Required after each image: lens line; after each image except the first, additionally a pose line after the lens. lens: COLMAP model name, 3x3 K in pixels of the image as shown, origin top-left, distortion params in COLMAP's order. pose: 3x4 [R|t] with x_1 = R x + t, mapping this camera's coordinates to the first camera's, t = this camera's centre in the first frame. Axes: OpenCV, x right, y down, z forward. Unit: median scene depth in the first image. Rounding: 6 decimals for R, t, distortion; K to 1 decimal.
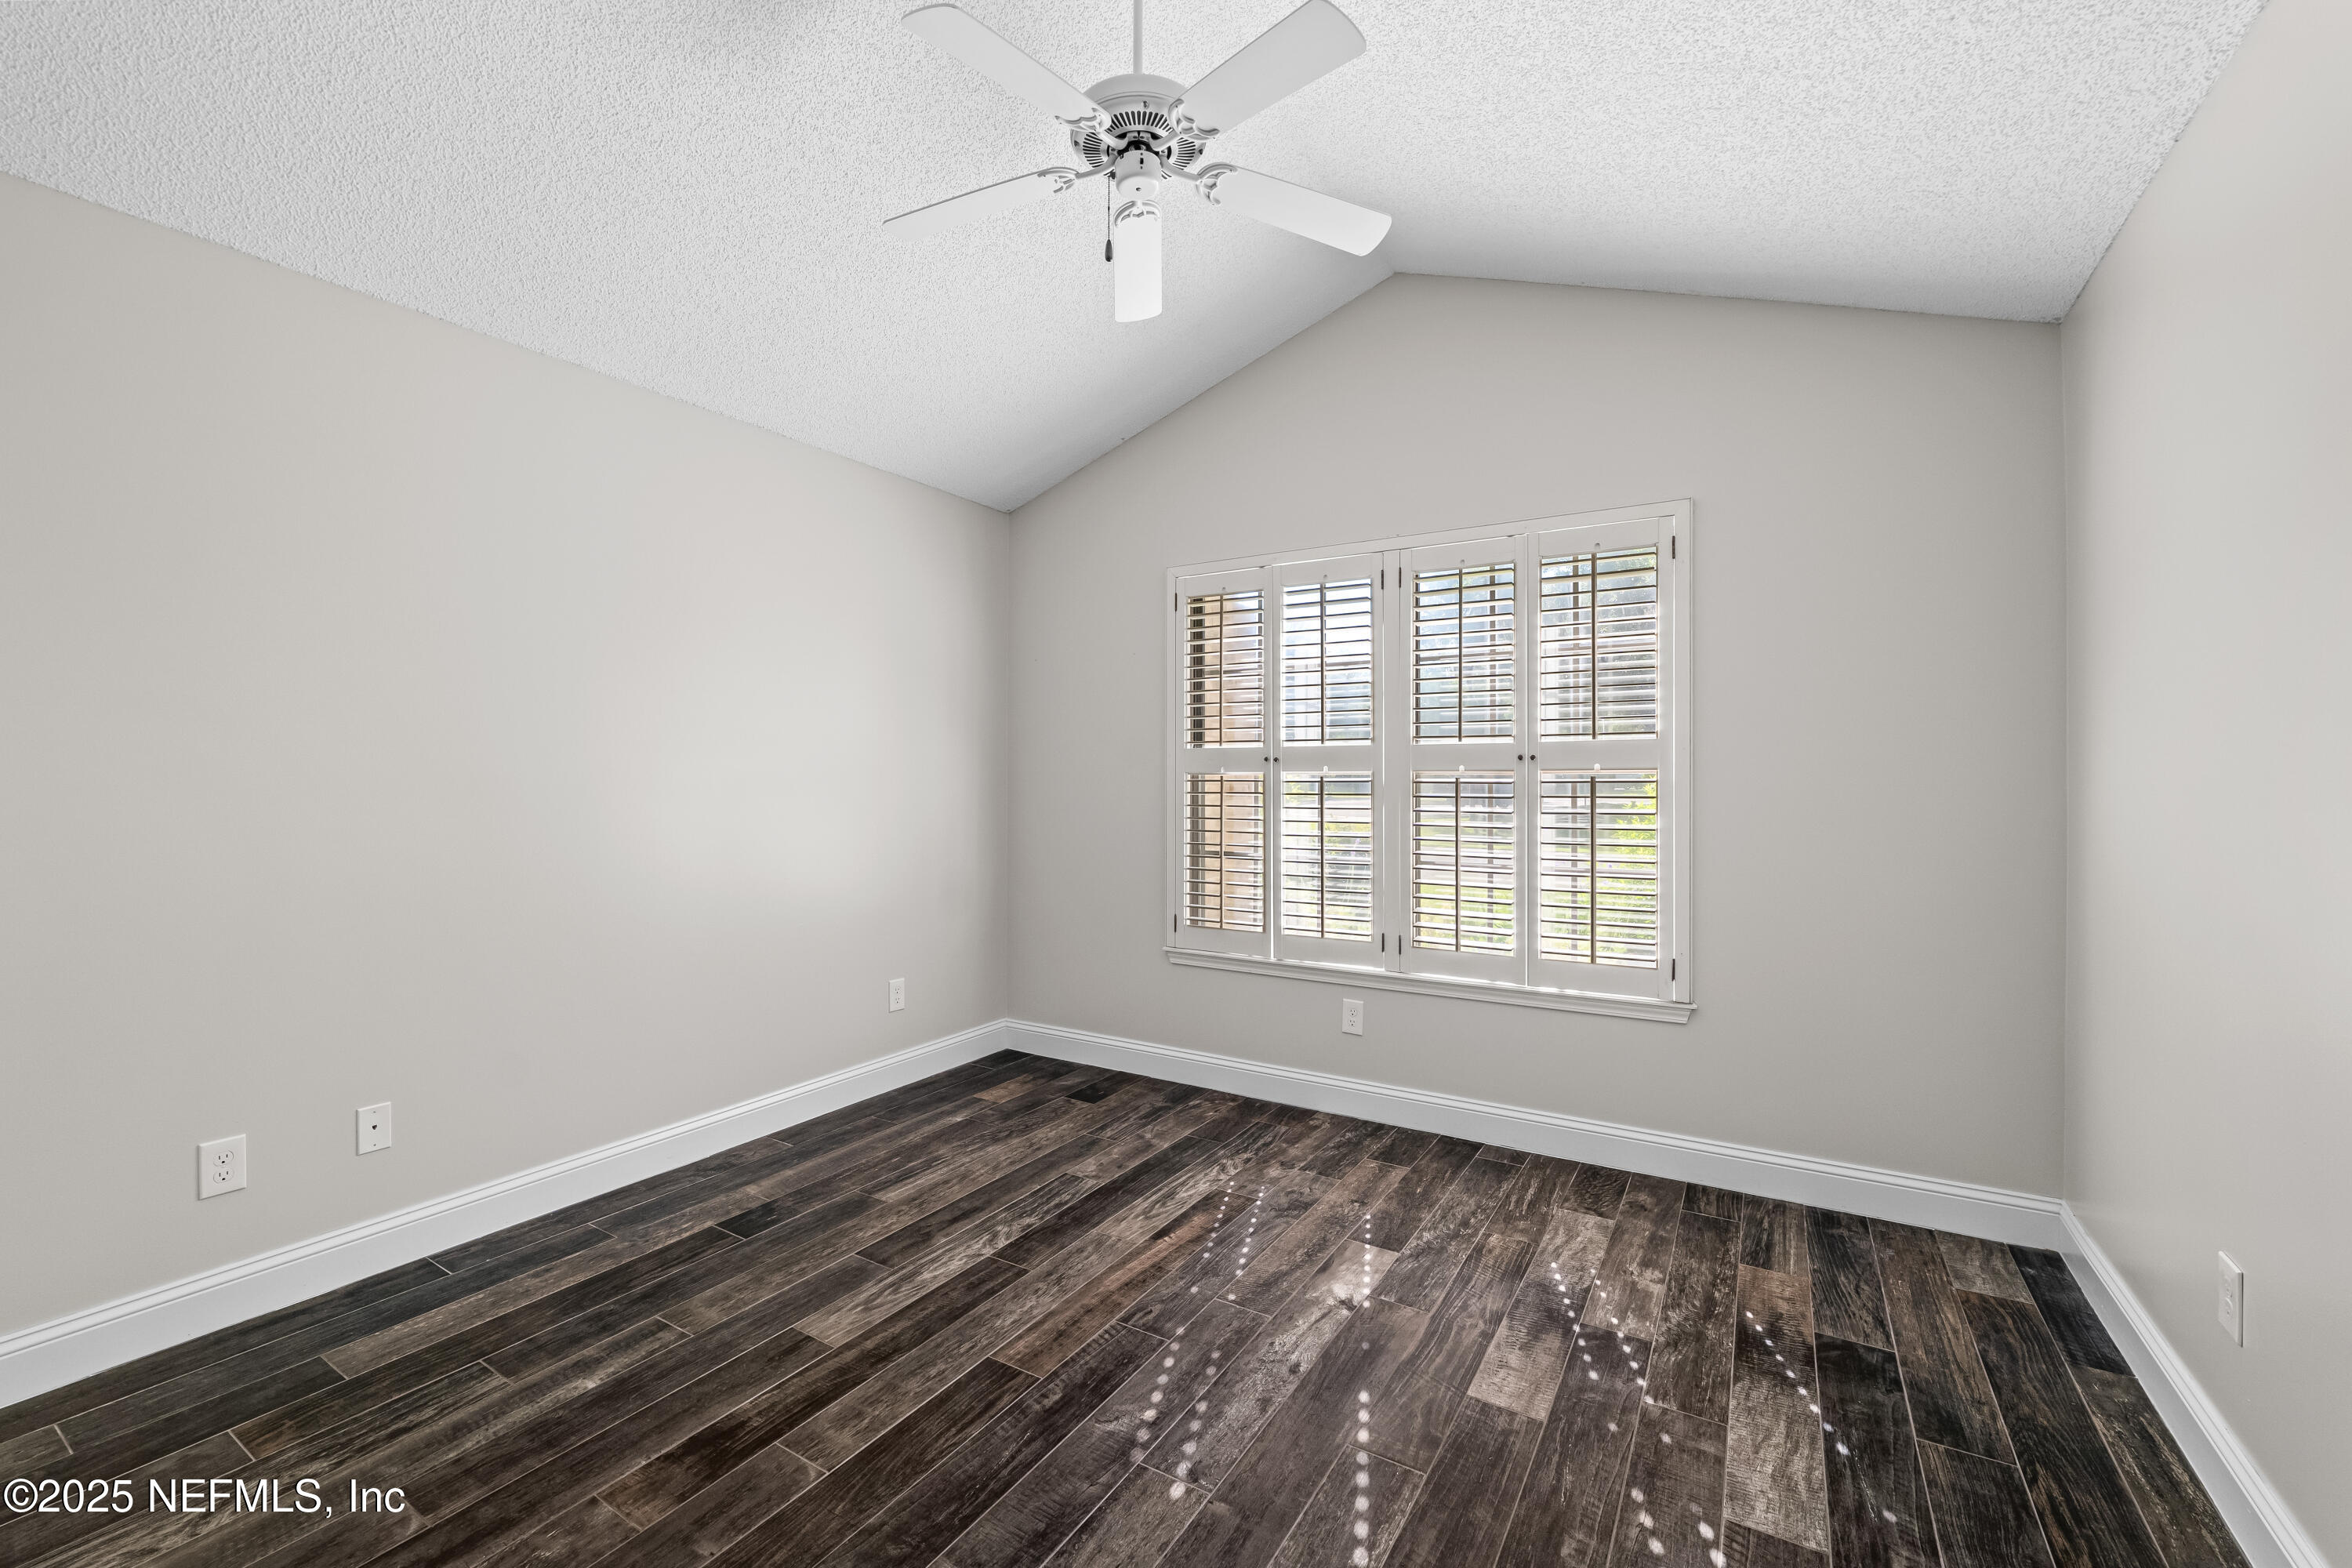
lens RADIAL K [[965.3, 0, 1164.0], [0, 965.3, 776.7], [0, 0, 1]] dist [-0.013825, 0.001413]
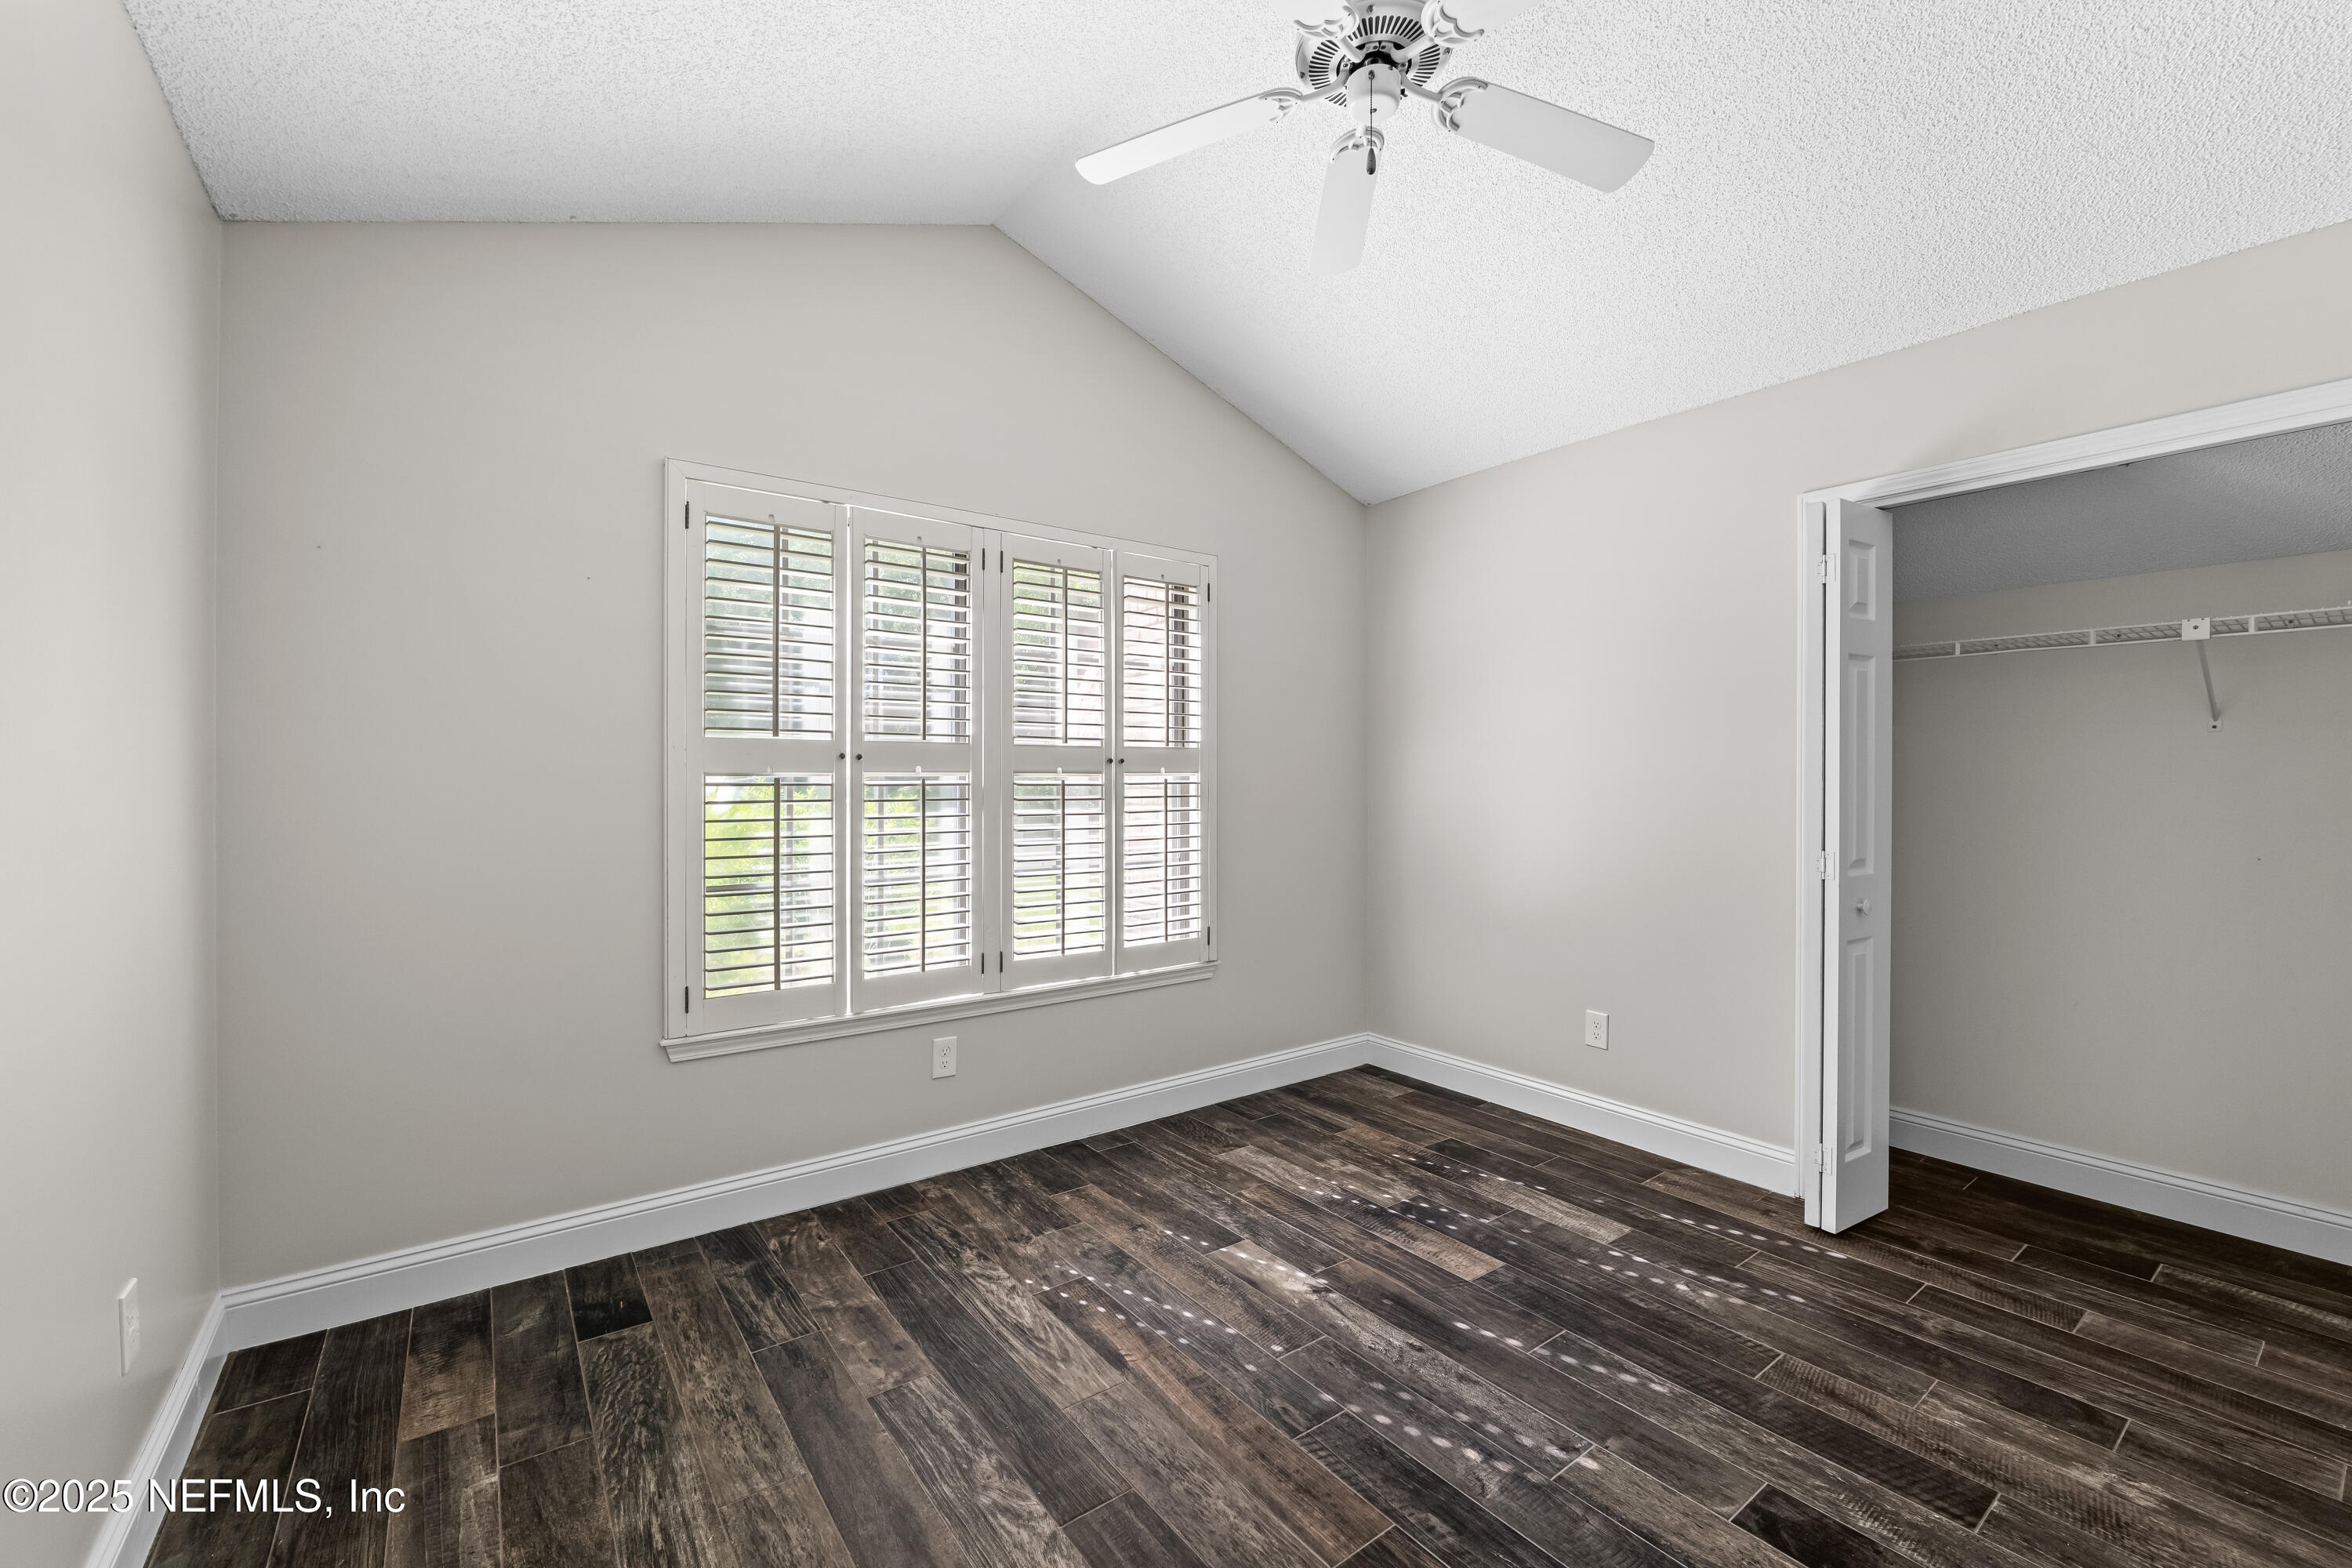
lens RADIAL K [[965.3, 0, 1175.8], [0, 965.3, 784.6], [0, 0, 1]] dist [-0.013825, 0.001413]
pose [[0.360188, -0.008408, 0.932842, -0.670611], [-0.003772, 0.999938, 0.010469, -0.006041], [-0.932872, -0.007289, 0.360134, 0.626970]]
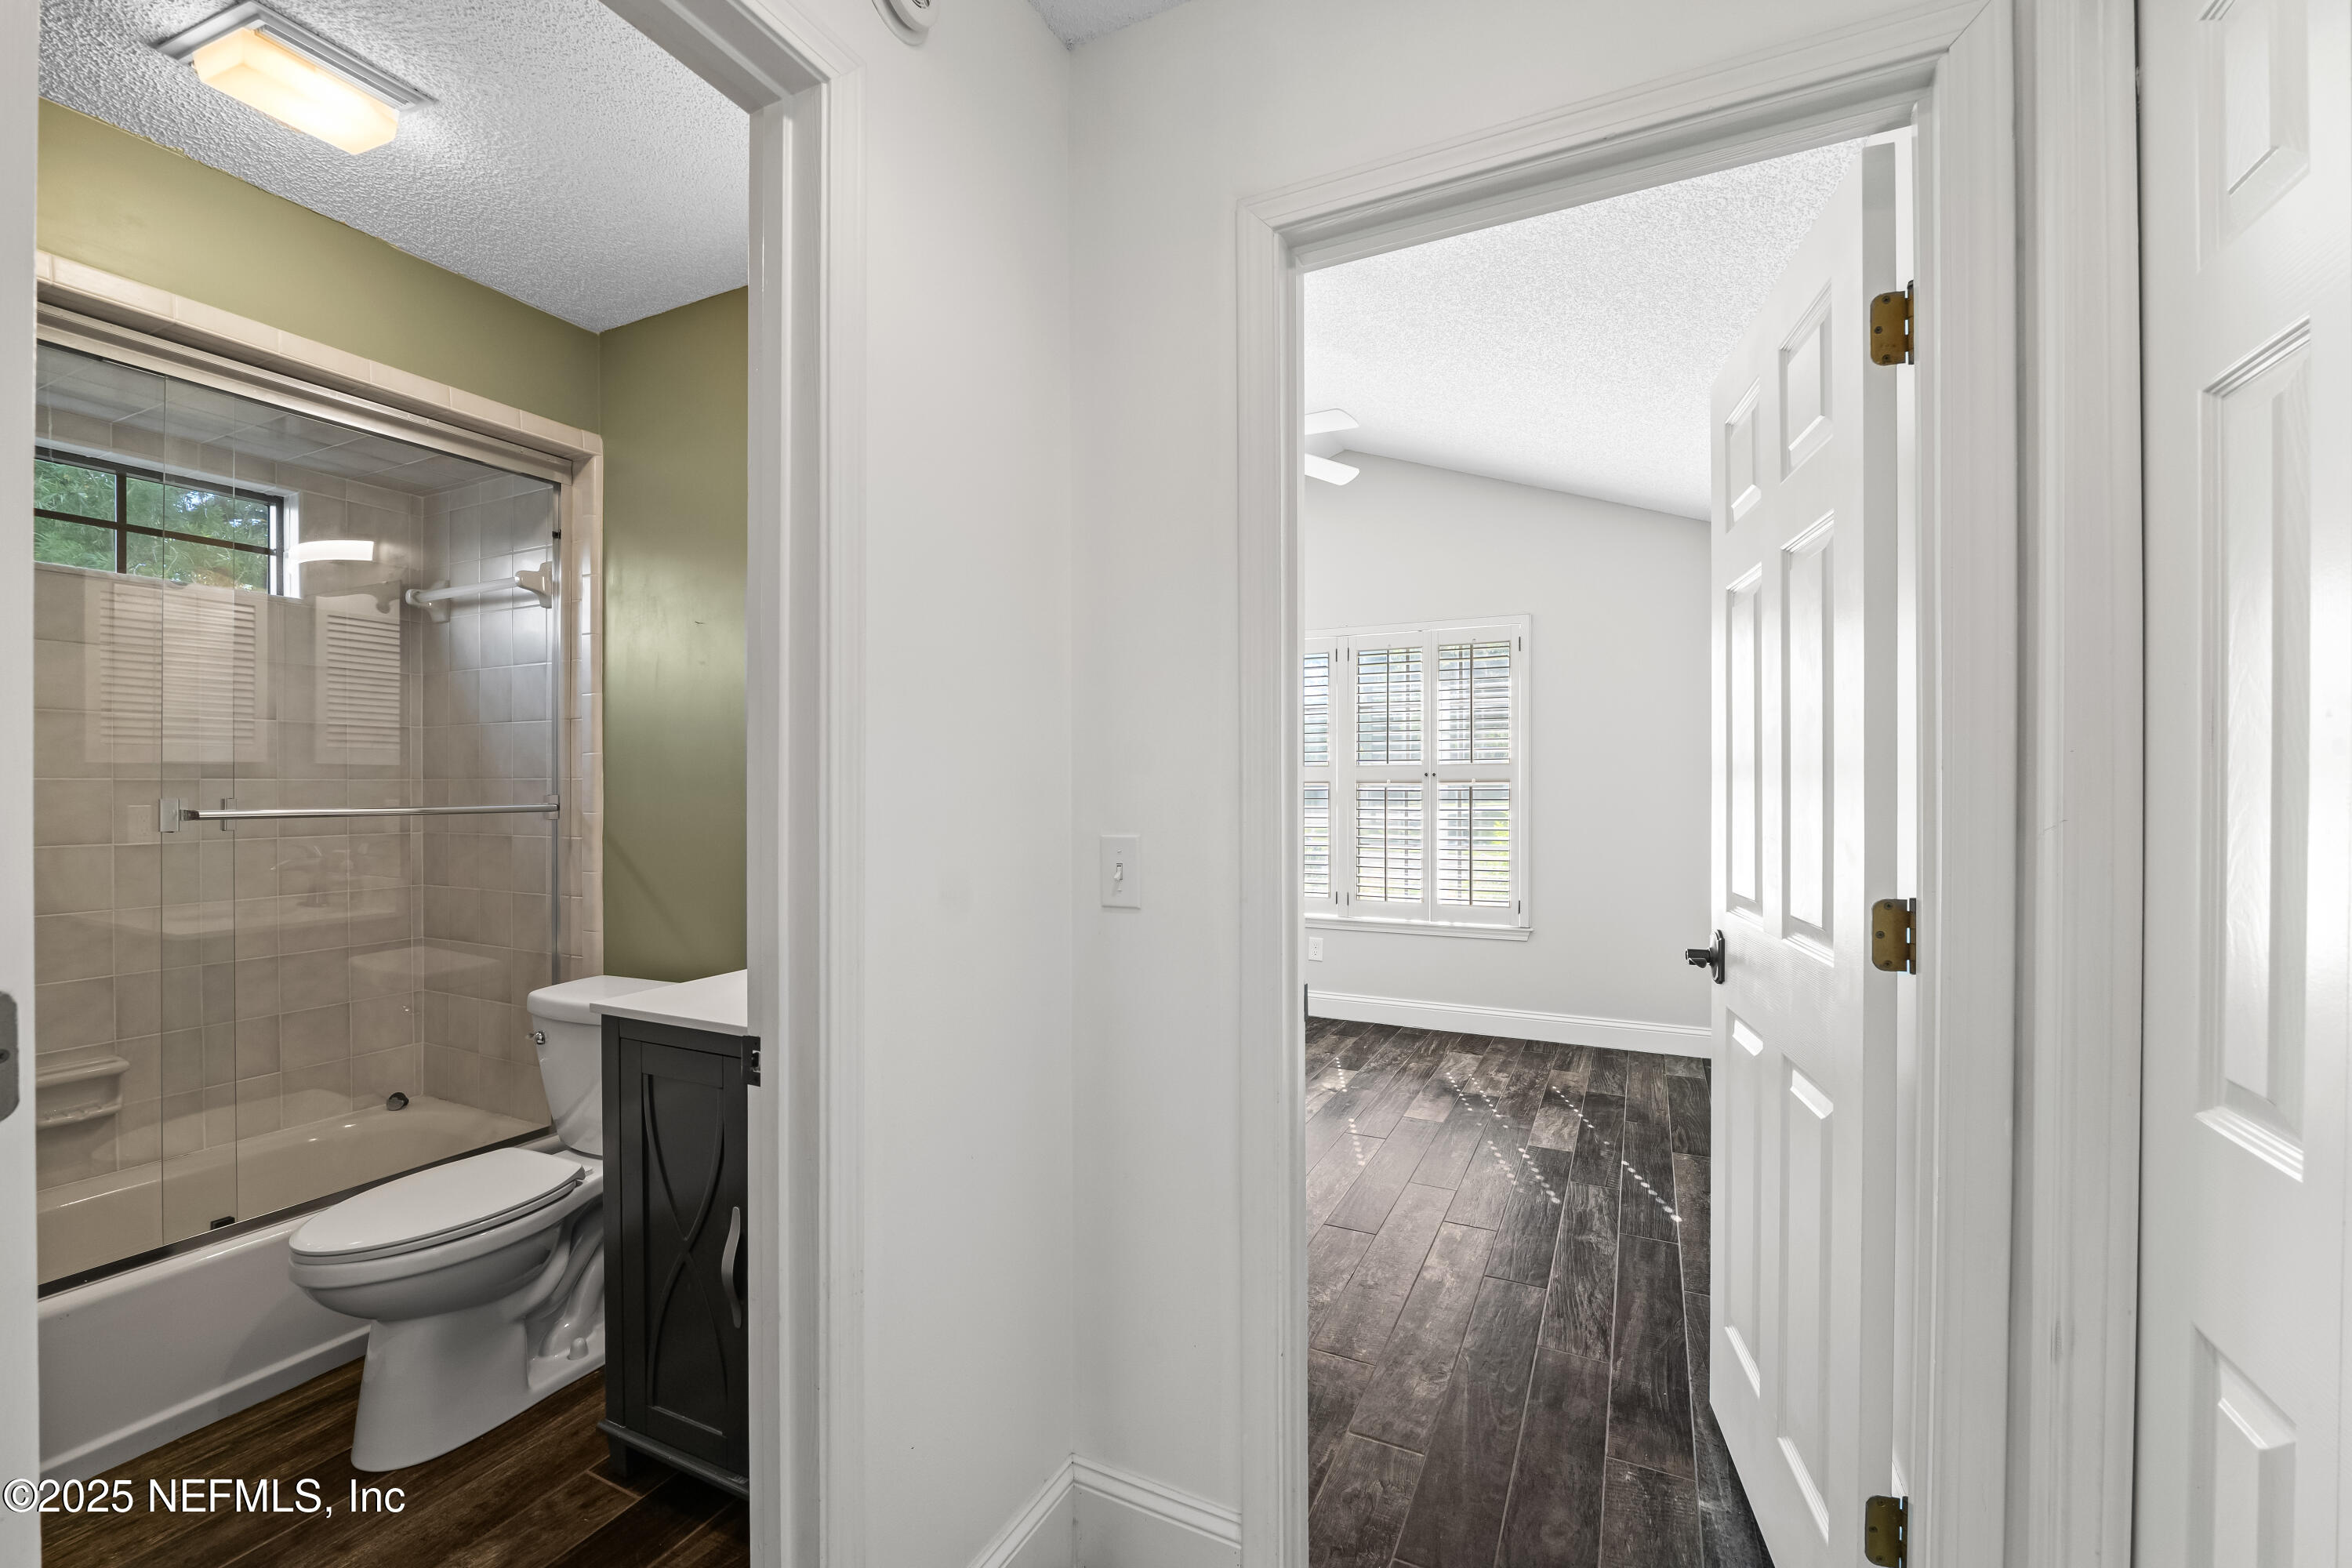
lens RADIAL K [[965.3, 0, 1164.0], [0, 965.3, 782.5], [0, 0, 1]] dist [-0.013825, 0.001413]
pose [[0.994785, 0.002228, 0.101966, -0.236137], [-0.001832, 0.999990, -0.003984, 0.000260], [-0.101974, 0.003776, 0.994780, -0.569744]]
